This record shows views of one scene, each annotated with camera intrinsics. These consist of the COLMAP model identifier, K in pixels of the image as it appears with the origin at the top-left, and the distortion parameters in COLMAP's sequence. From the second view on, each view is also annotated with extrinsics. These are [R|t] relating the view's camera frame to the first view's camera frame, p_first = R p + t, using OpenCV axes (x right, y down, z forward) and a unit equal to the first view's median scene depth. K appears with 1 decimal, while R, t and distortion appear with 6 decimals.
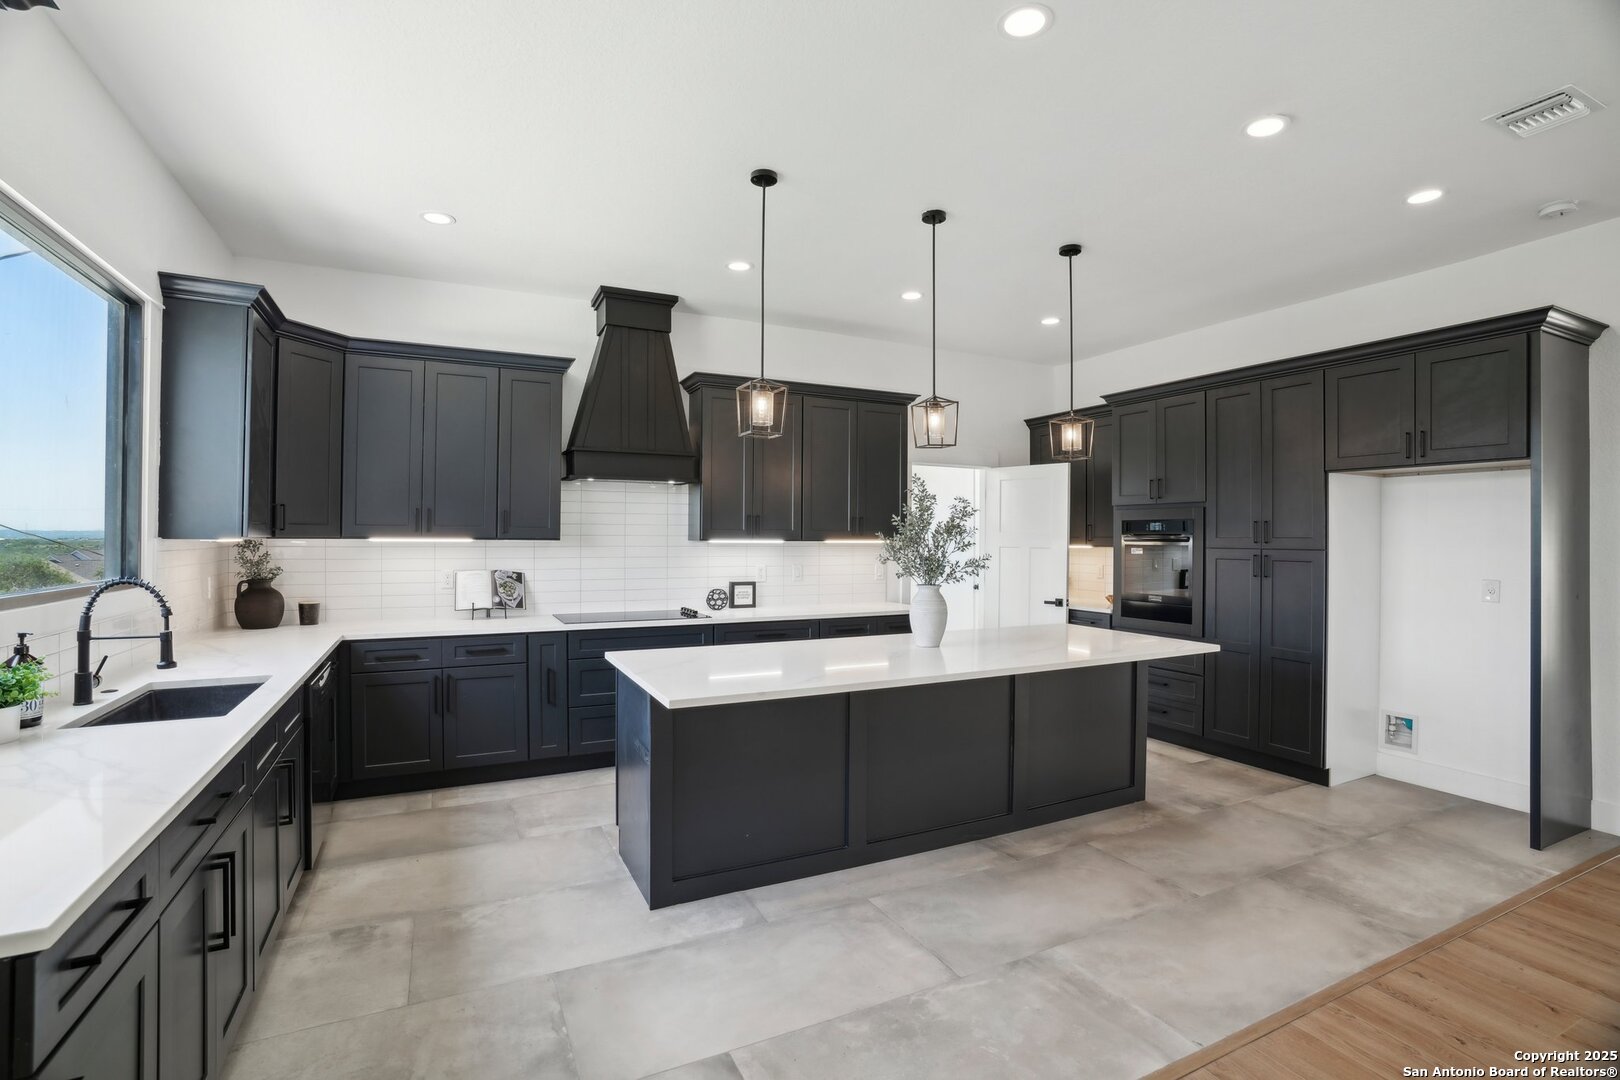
lens RADIAL K [[746.5, 0, 807.3], [0, 746.5, 530.1], [0, 0, 1]] dist [-0.067614, 0.025044]
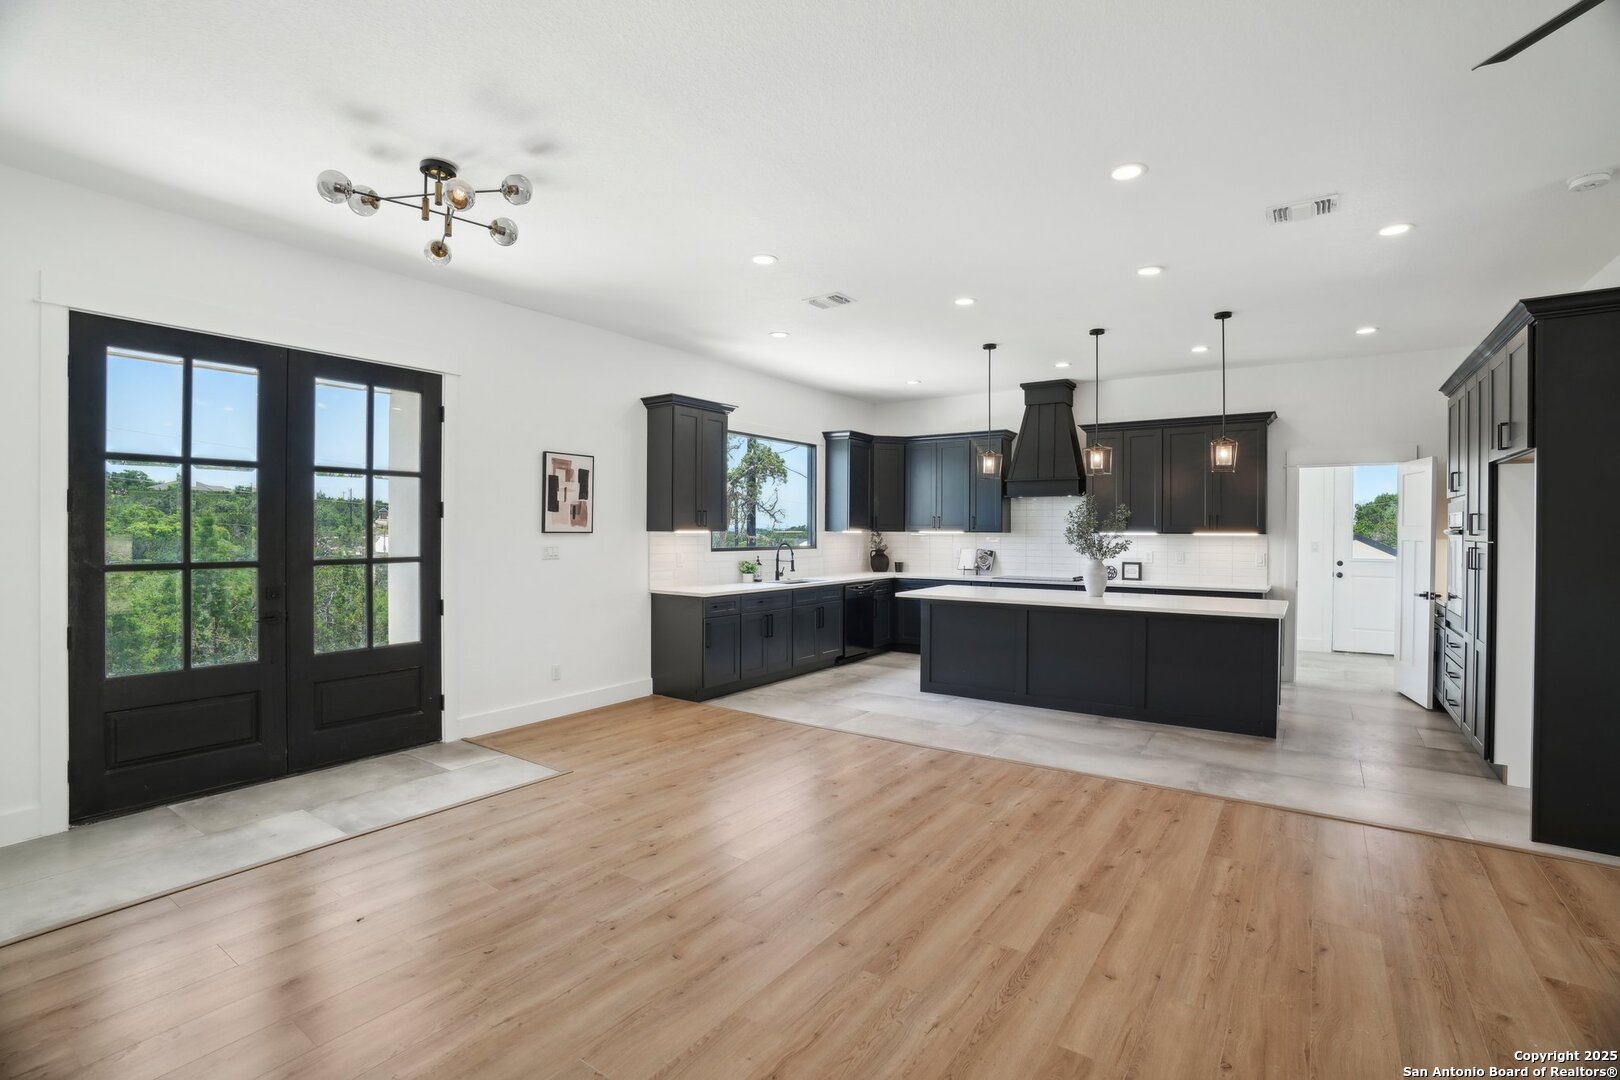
lens RADIAL K [[746.5, 0, 807.3], [0, 746.5, 530.1], [0, 0, 1]] dist [-0.067614, 0.025044]
pose [[0.482821, -0.002823, -0.875715, 1.154721], [0.006300, 0.999980, 0.000250, 0.005188], [0.875696, -0.005638, 0.482829, -0.304887]]
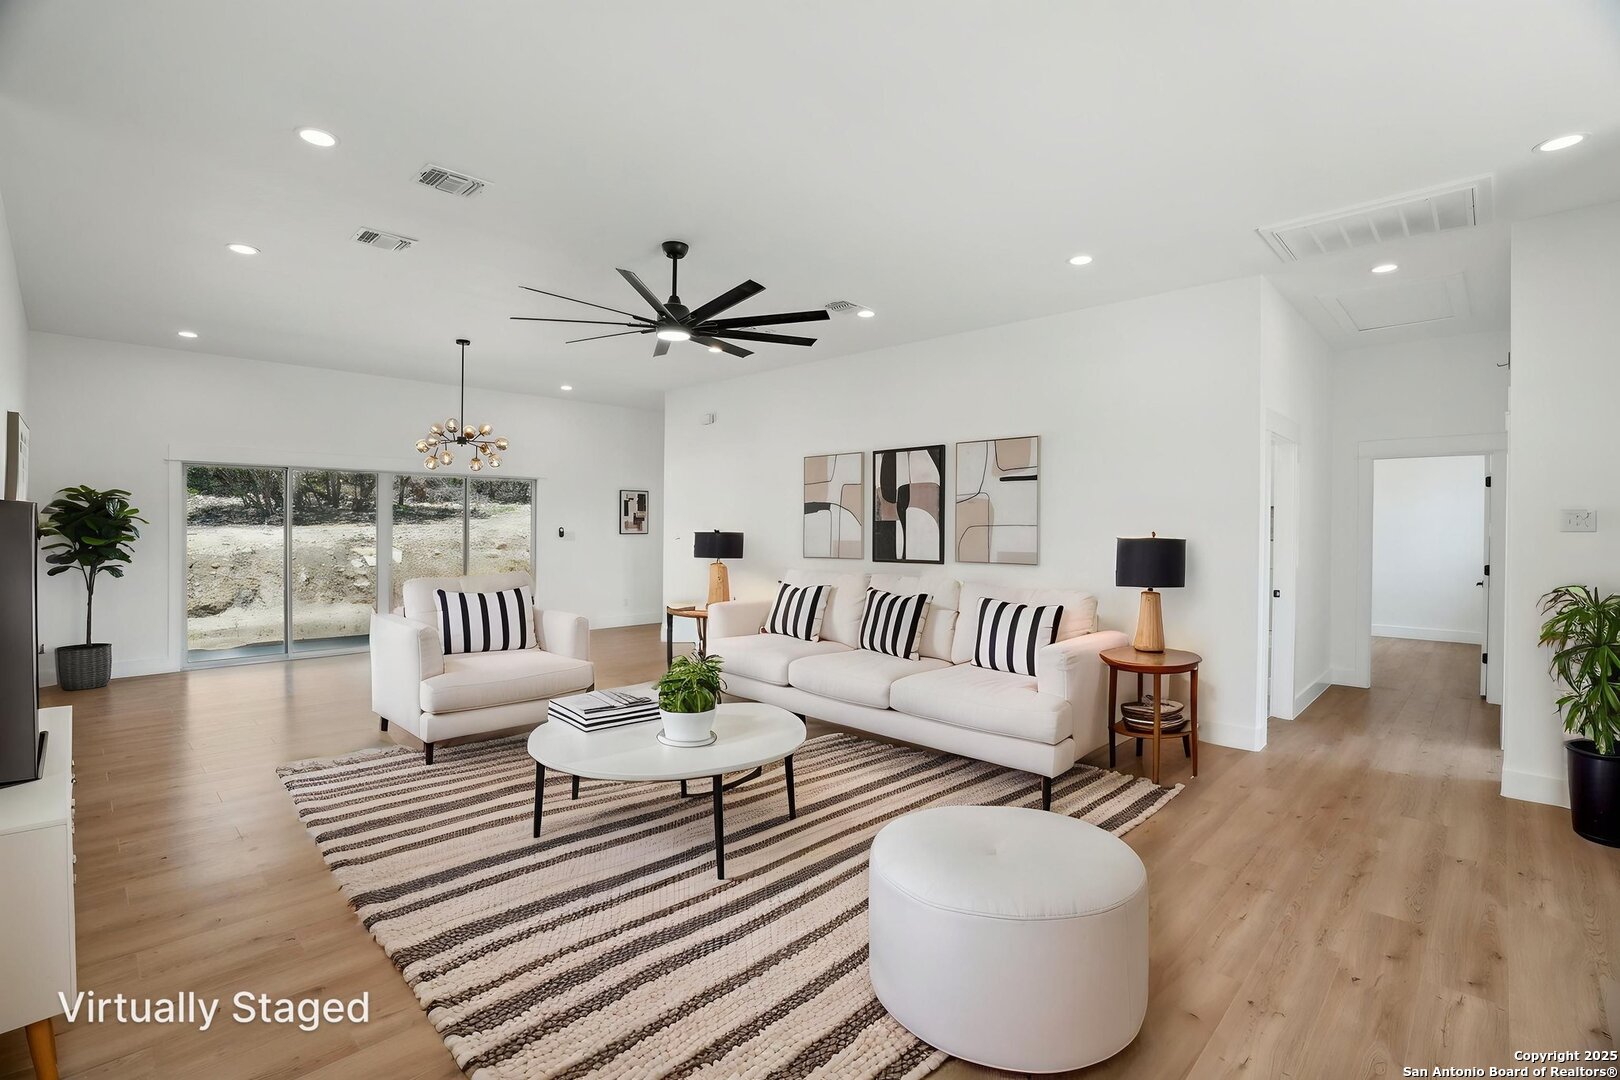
lens RADIAL K [[746.5, 0, 807.3], [0, 746.5, 530.1], [0, 0, 1]] dist [-0.067614, 0.025044]
pose [[-0.337789, -0.015751, 0.941090, 0.123126], [-0.017105, 0.999798, 0.010594, 0.004886], [-0.941066, -0.012519, -0.337990, 0.346947]]
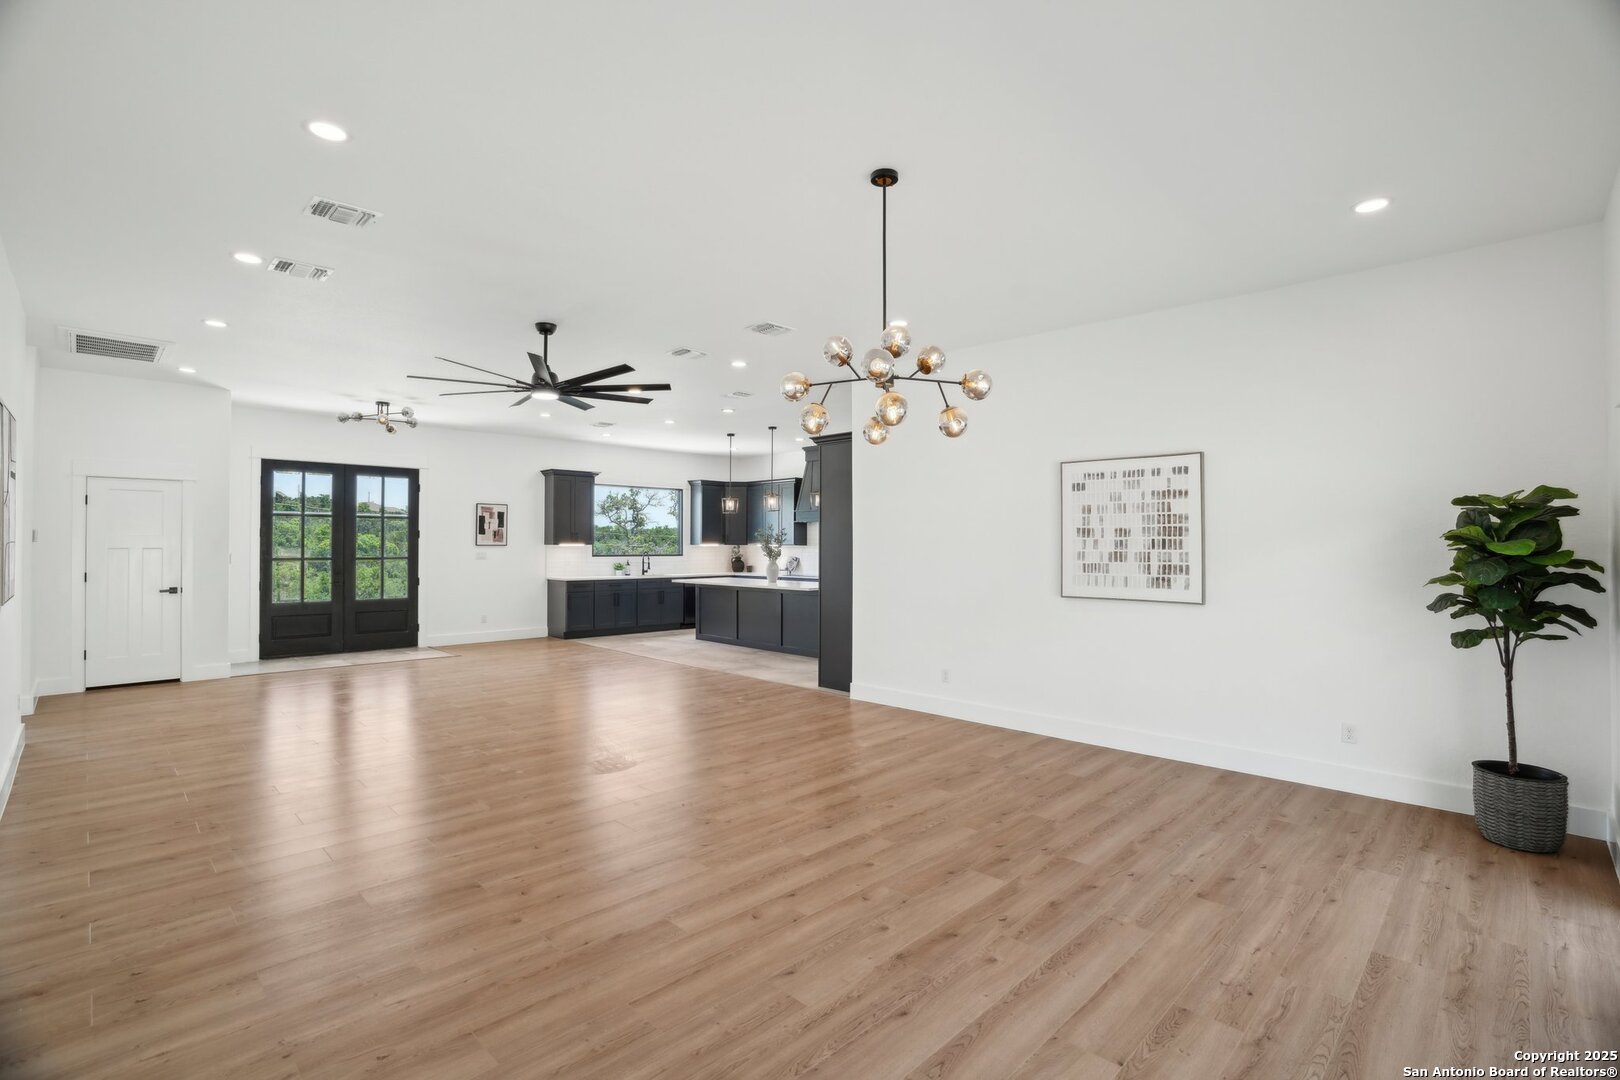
lens RADIAL K [[746.5, 0, 807.3], [0, 746.5, 530.1], [0, 0, 1]] dist [-0.067614, 0.025044]
pose [[0.326971, -0.021956, -0.944779, 2.597891], [0.007781, 0.999759, -0.020541, 0.016089], [0.945002, -0.000636, 0.327063, 0.184280]]
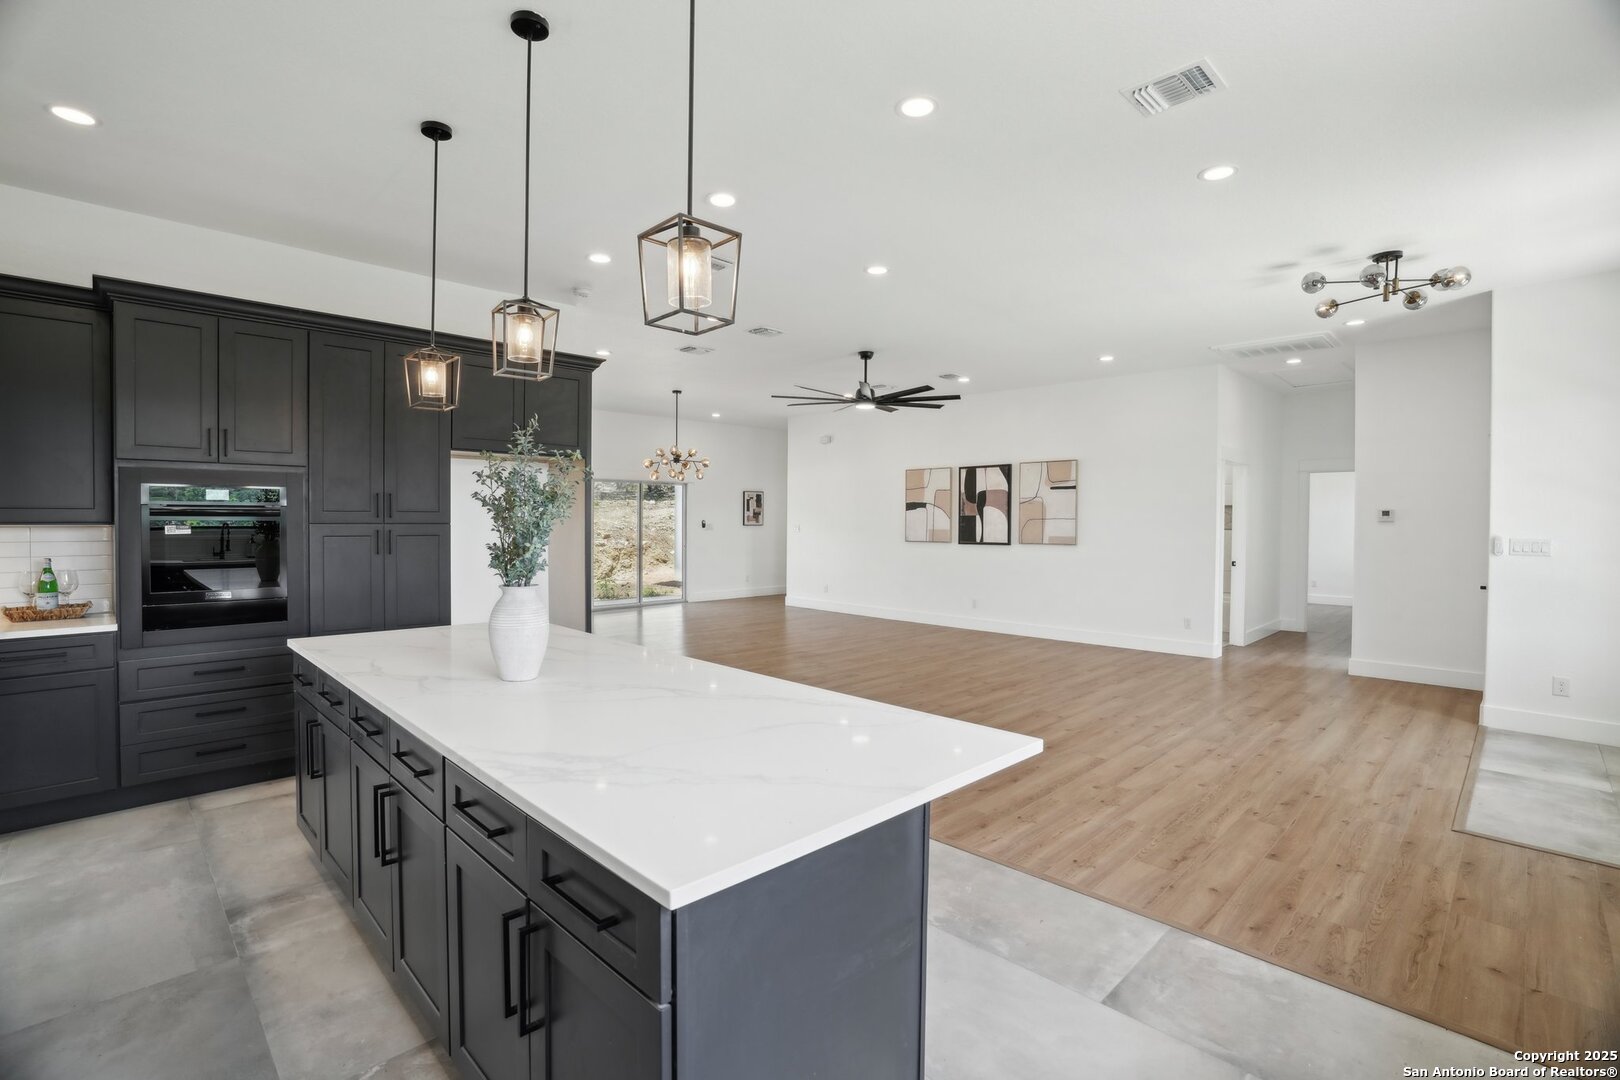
lens RADIAL K [[746.5, 0, 807.3], [0, 746.5, 530.1], [0, 0, 1]] dist [-0.067614, 0.025044]
pose [[-0.317662, -0.024262, 0.947894, -0.477800], [-0.017290, 0.999655, 0.019793, 0.007232], [-0.948046, -0.010101, -0.317972, 0.872806]]
